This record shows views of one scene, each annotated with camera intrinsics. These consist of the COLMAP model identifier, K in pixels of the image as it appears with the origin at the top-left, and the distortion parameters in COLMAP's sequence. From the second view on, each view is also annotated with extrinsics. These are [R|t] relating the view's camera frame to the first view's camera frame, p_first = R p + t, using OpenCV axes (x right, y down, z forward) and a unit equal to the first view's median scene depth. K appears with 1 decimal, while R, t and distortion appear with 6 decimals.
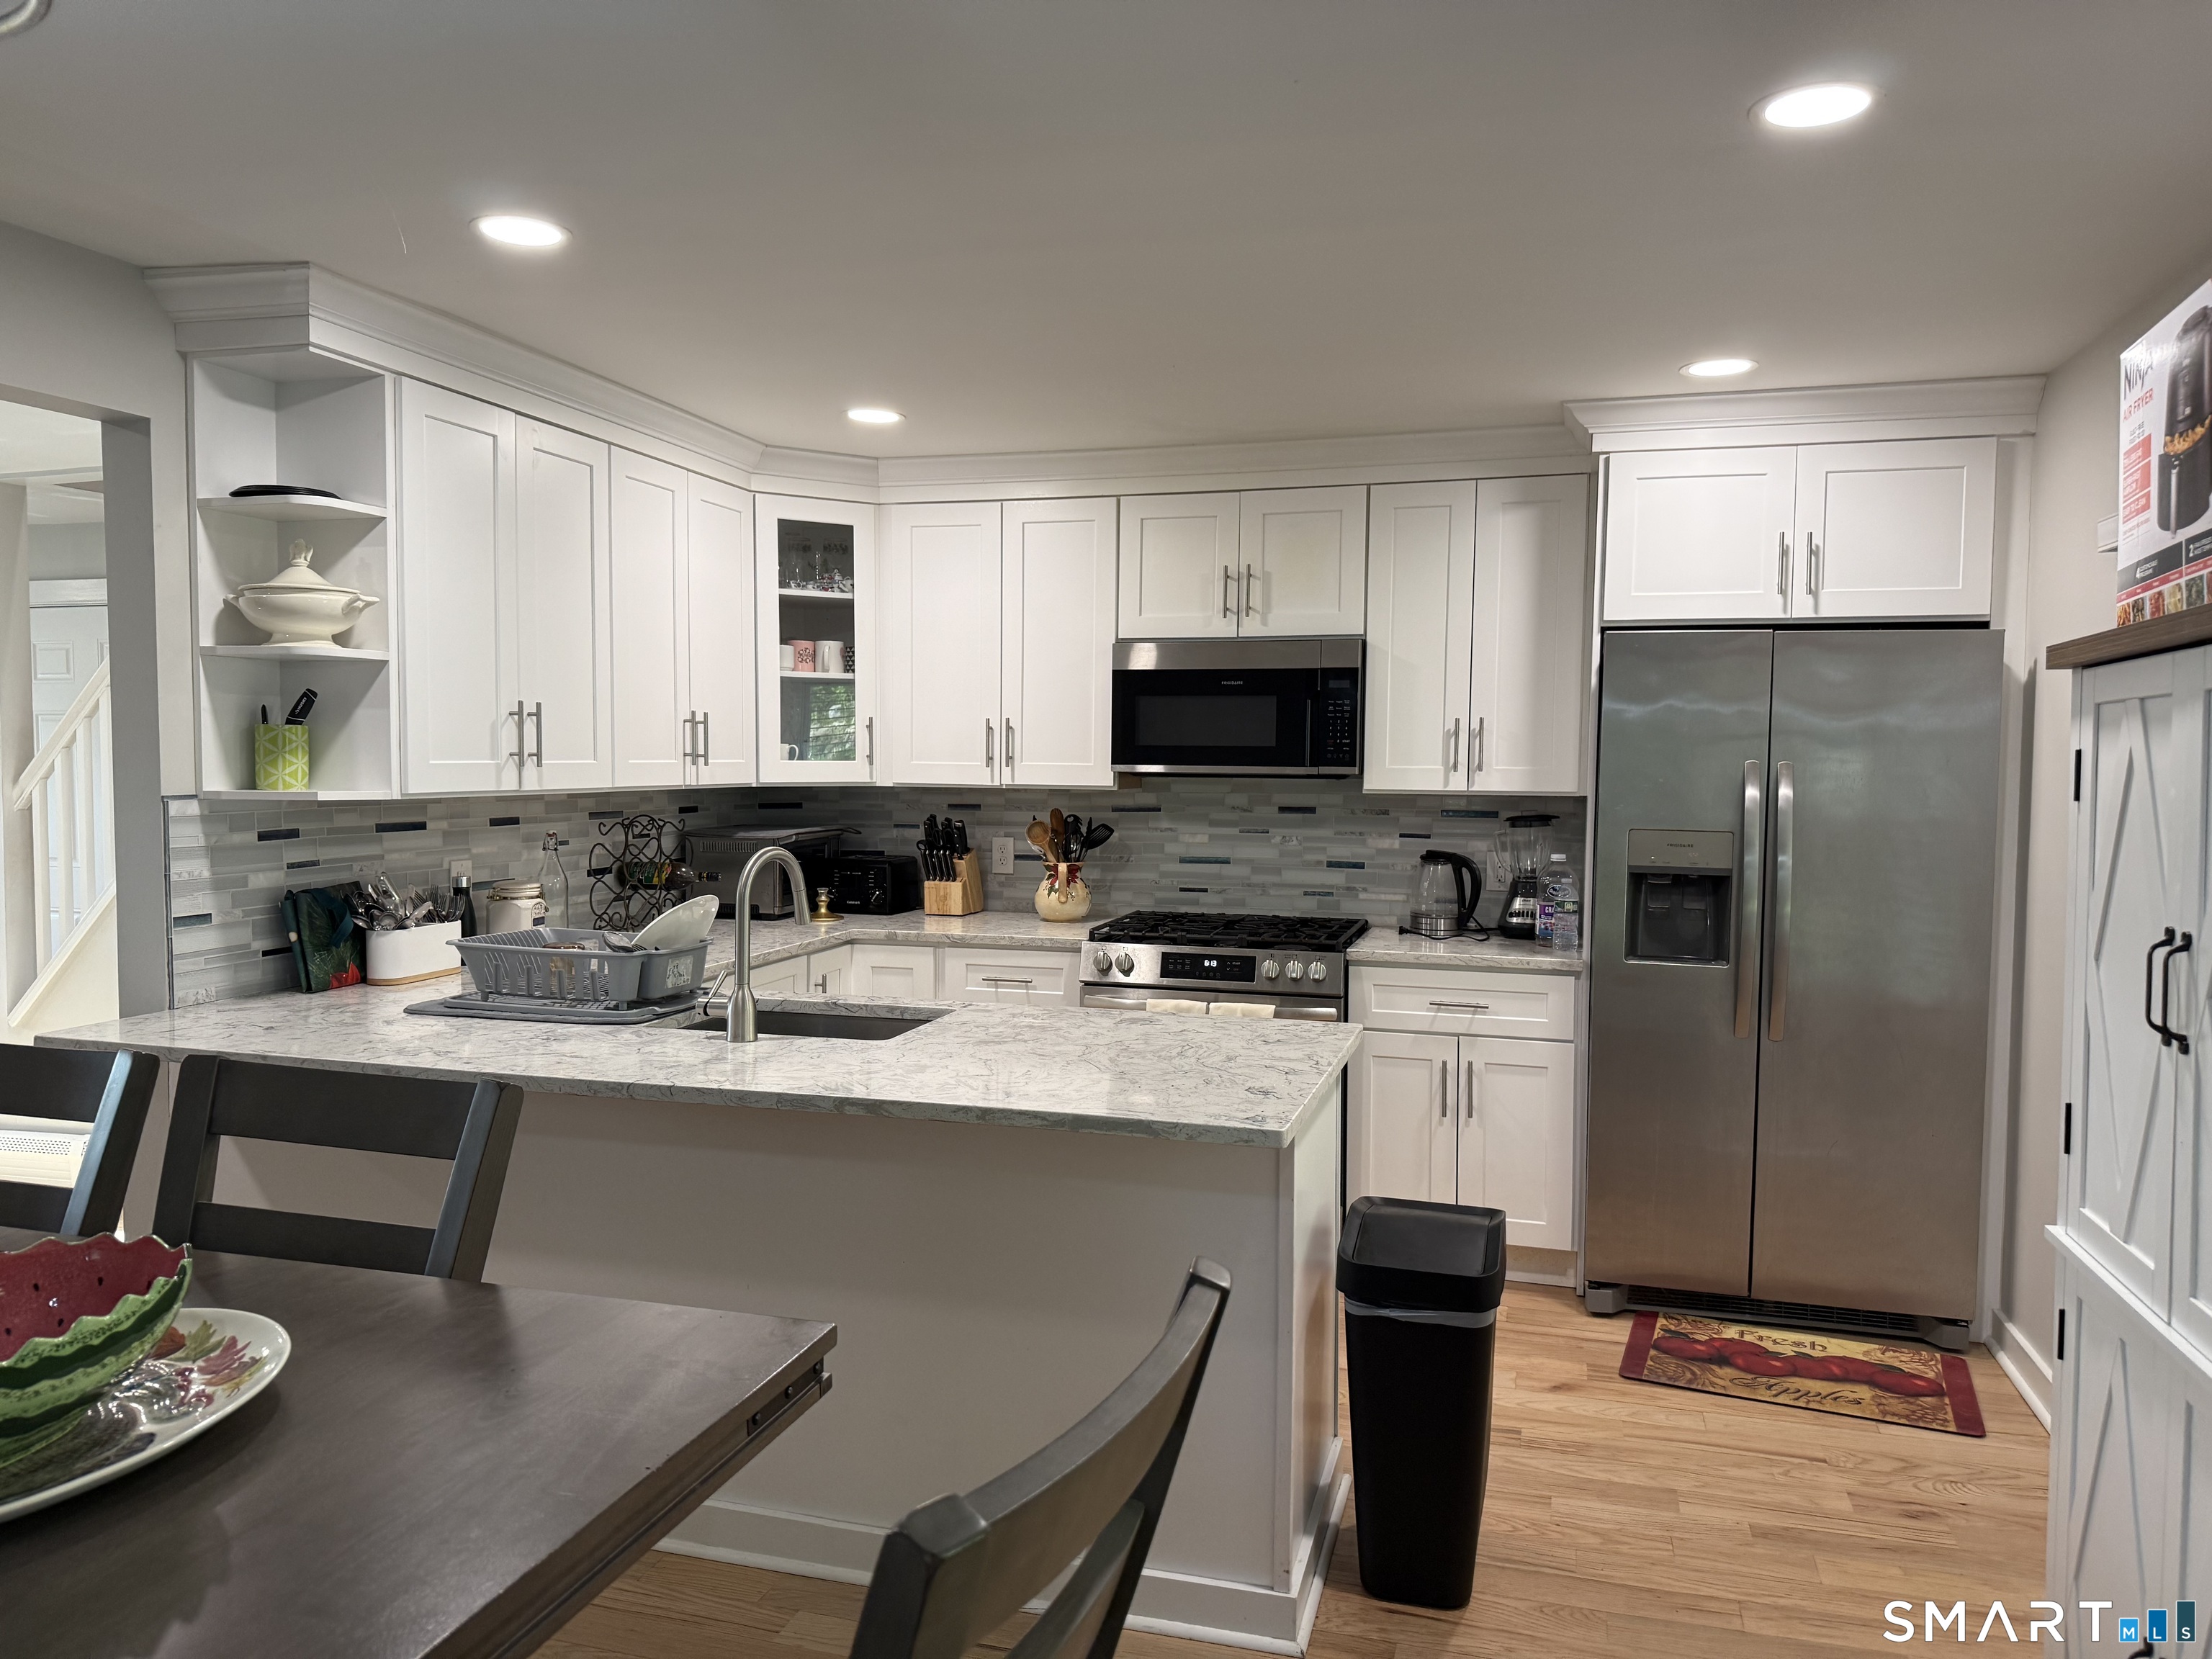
lens RADIAL K [[1536.6, 0, 1113.4], [0, 1536.6, 839.4], [0, 0, 1]] dist [0.178125, -0.340376]
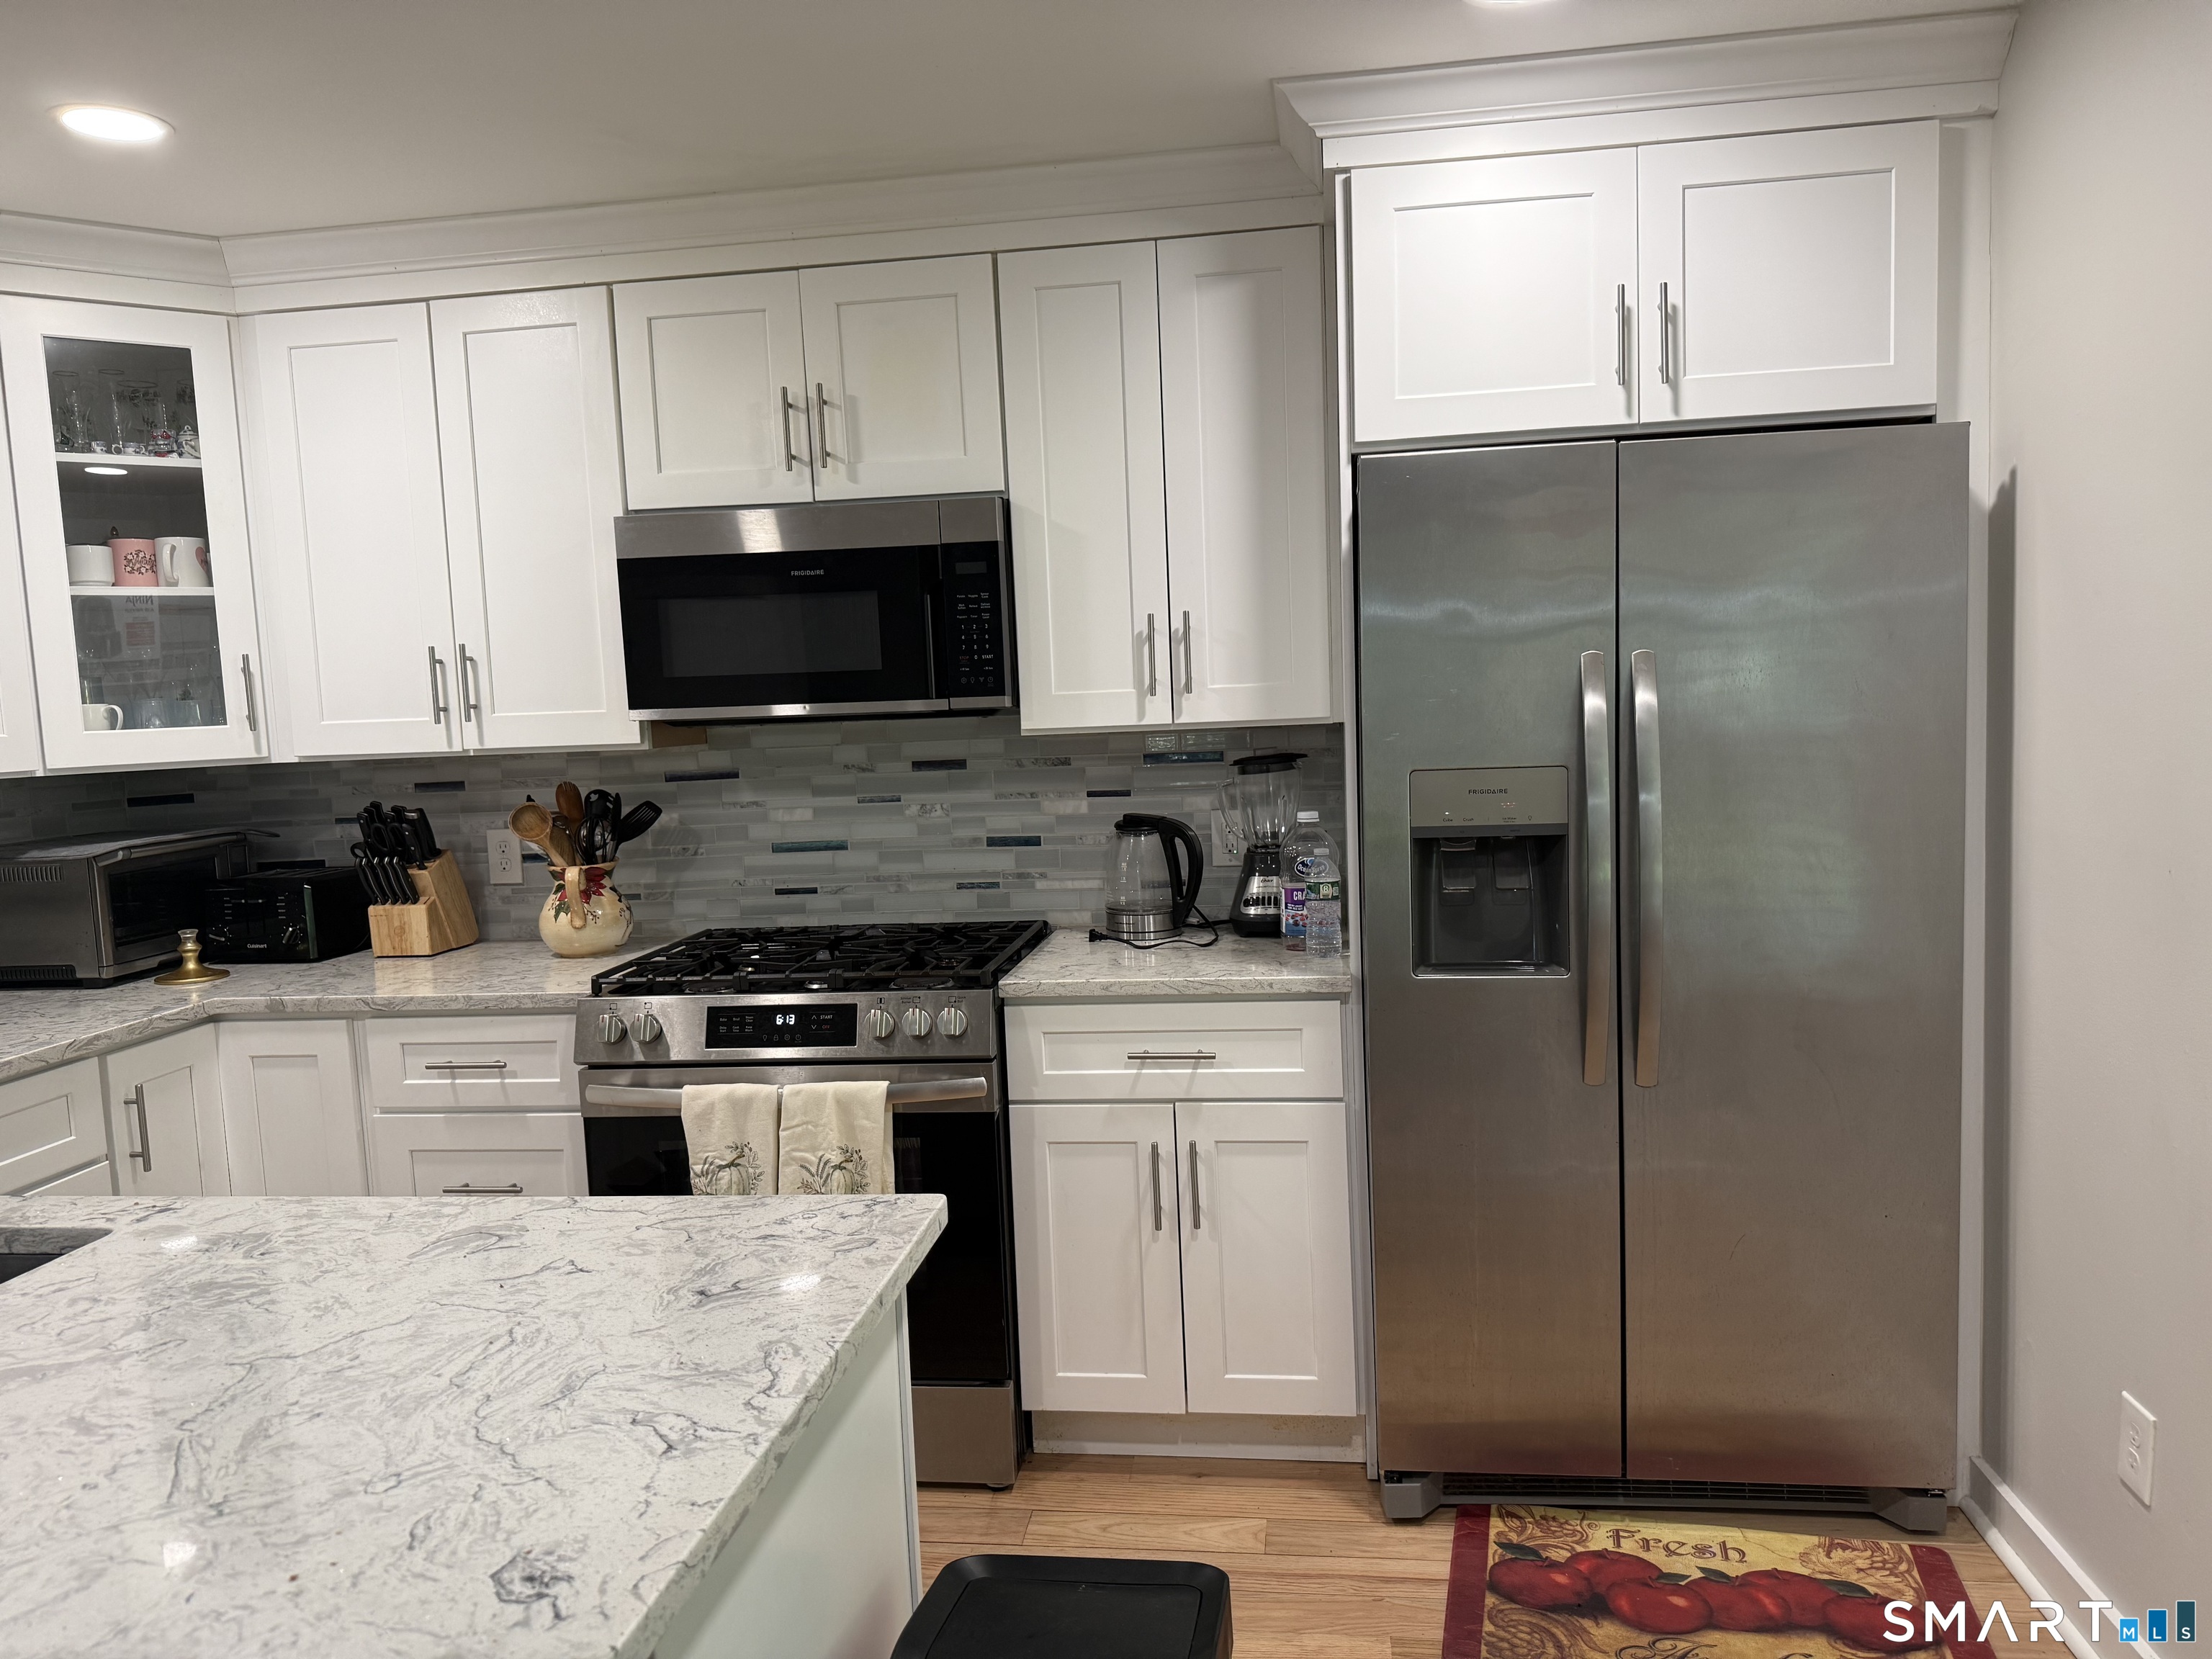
lens RADIAL K [[1545.3, 0, 1100.4], [0, 1545.3, 844.9], [0, 0, 1]] dist [0.172090, -0.292399]
pose [[0.988617, -0.063550, 0.136374, 0.101730], [0.058492, 0.997454, 0.040787, -0.008228], [-0.138619, -0.032346, 0.989817, 0.337362]]
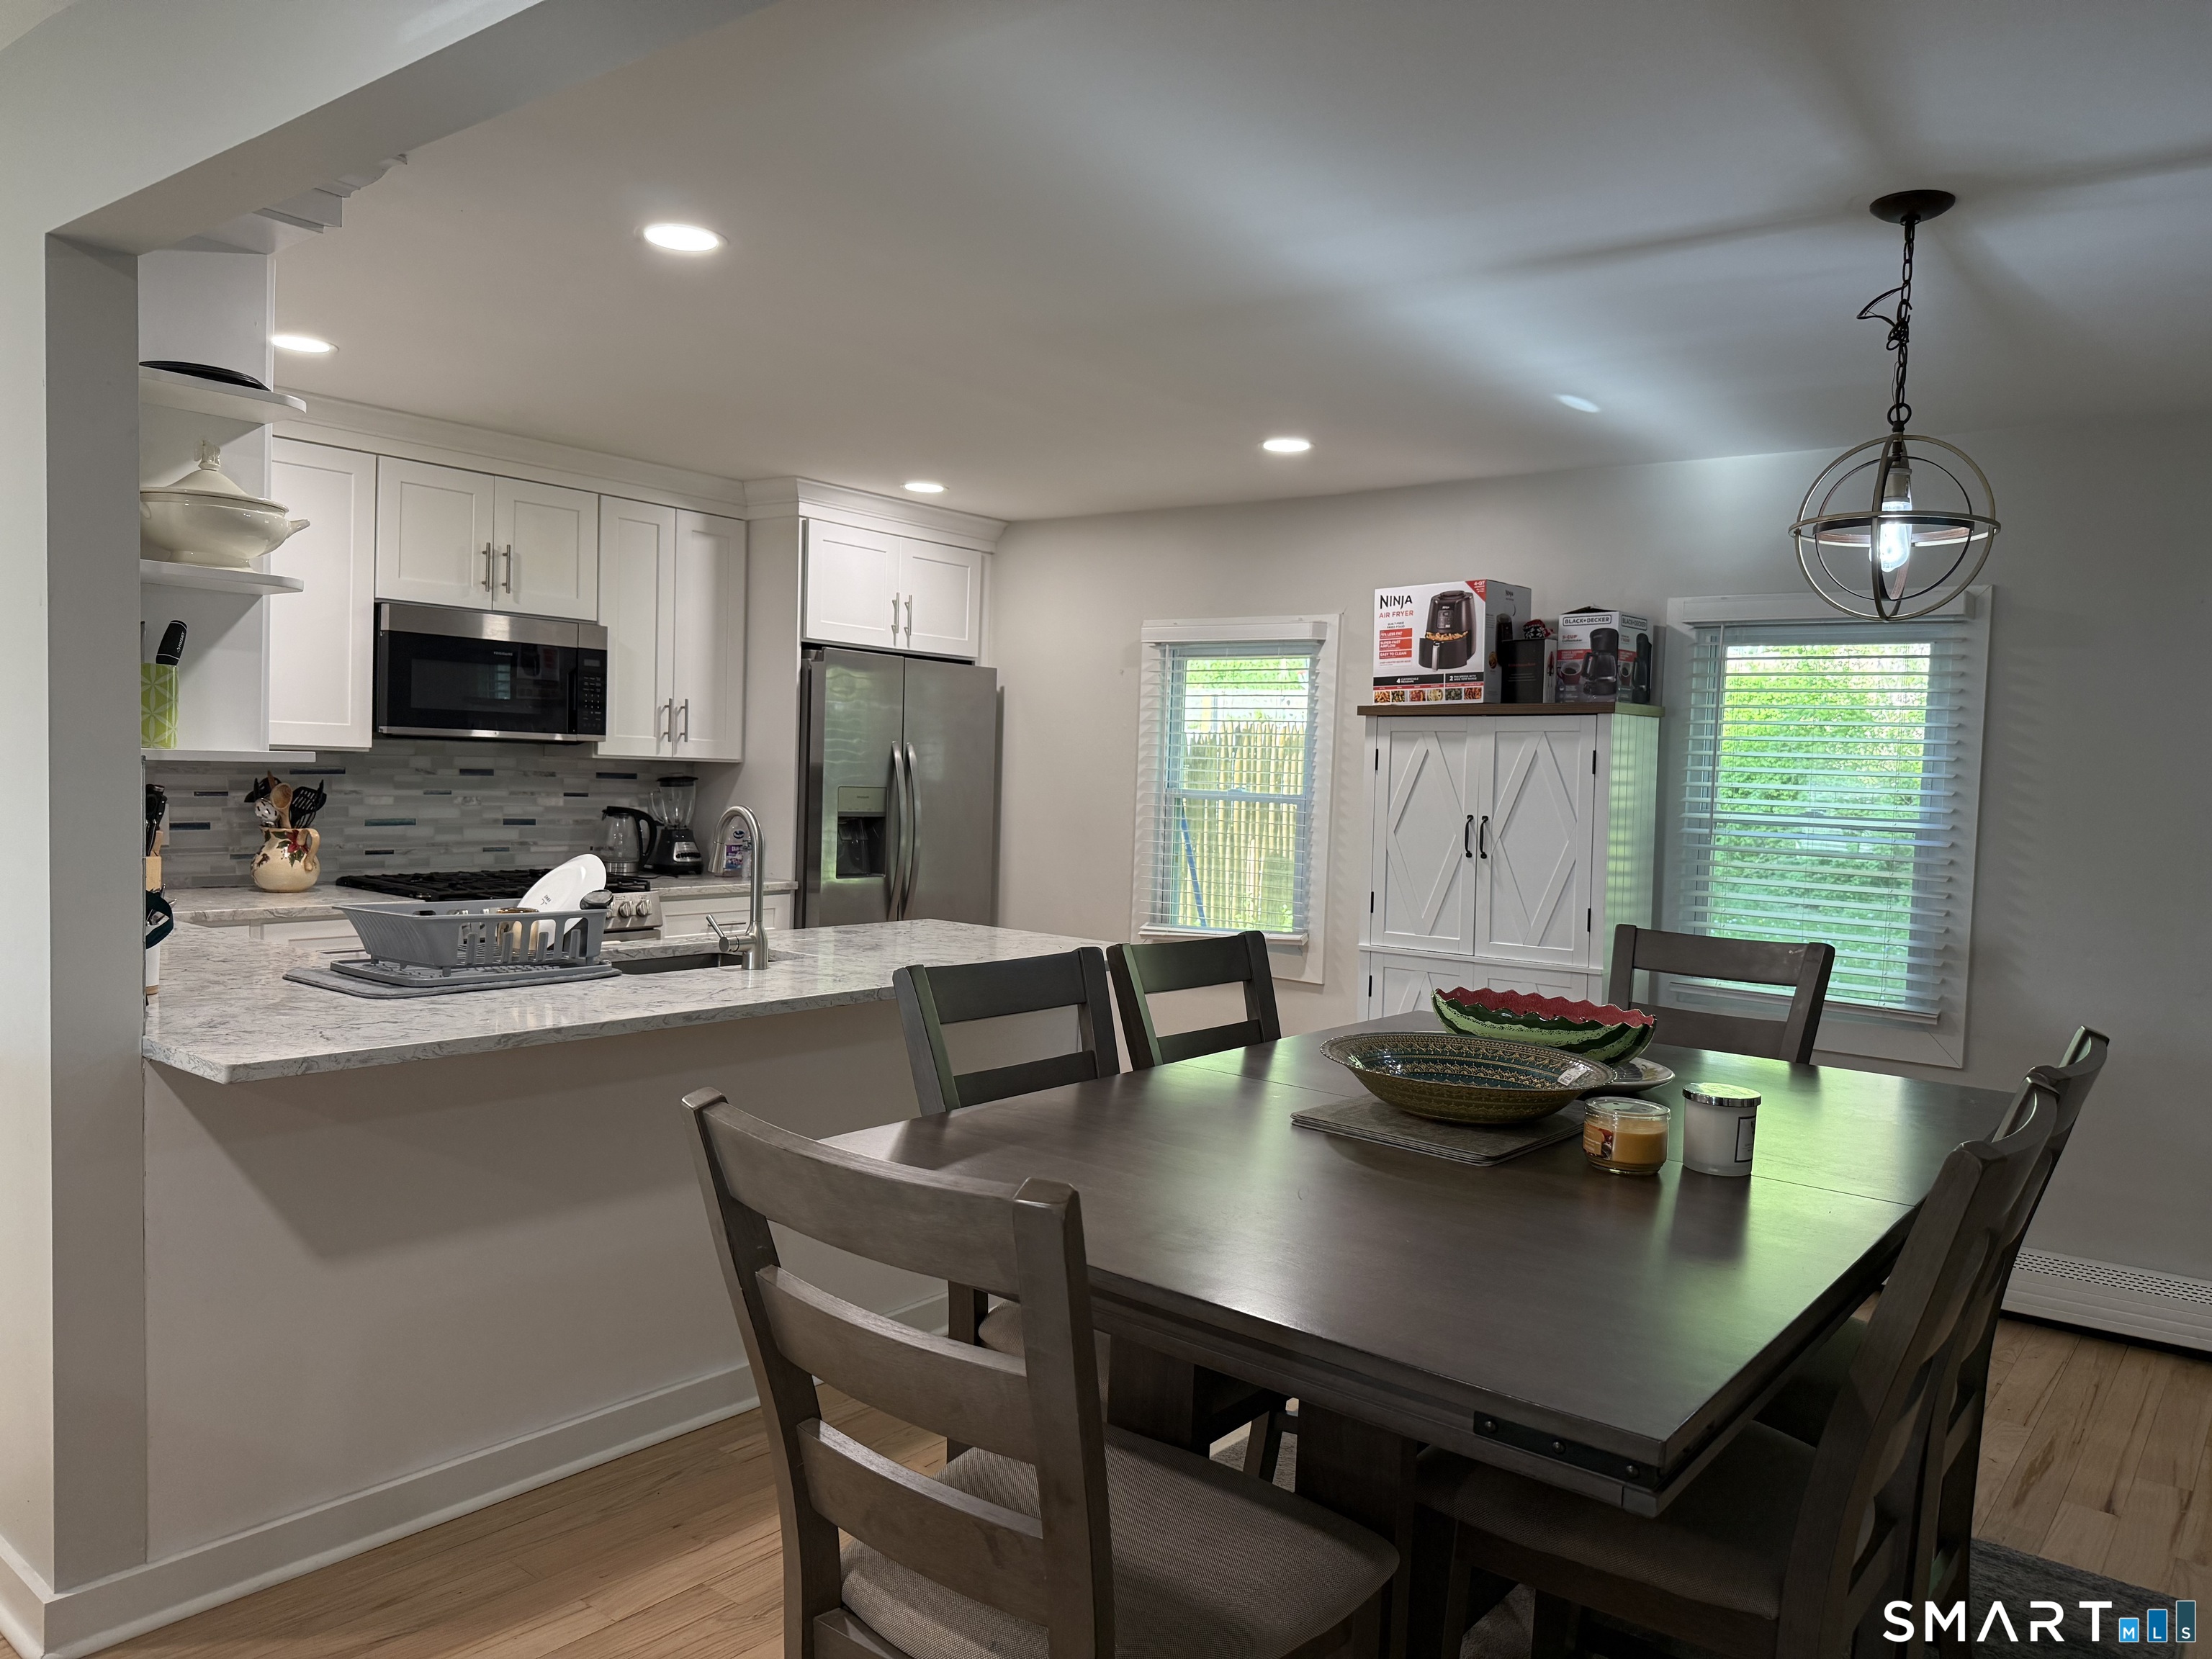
lens RADIAL K [[1545.3, 0, 1100.4], [0, 1545.3, 844.9], [0, 0, 1]] dist [0.172090, -0.292399]
pose [[0.389924, -0.043104, 0.919838, -0.779431], [0.020228, 0.999064, 0.038241, -0.001933], [-0.920625, 0.003696, 0.390430, 0.187134]]
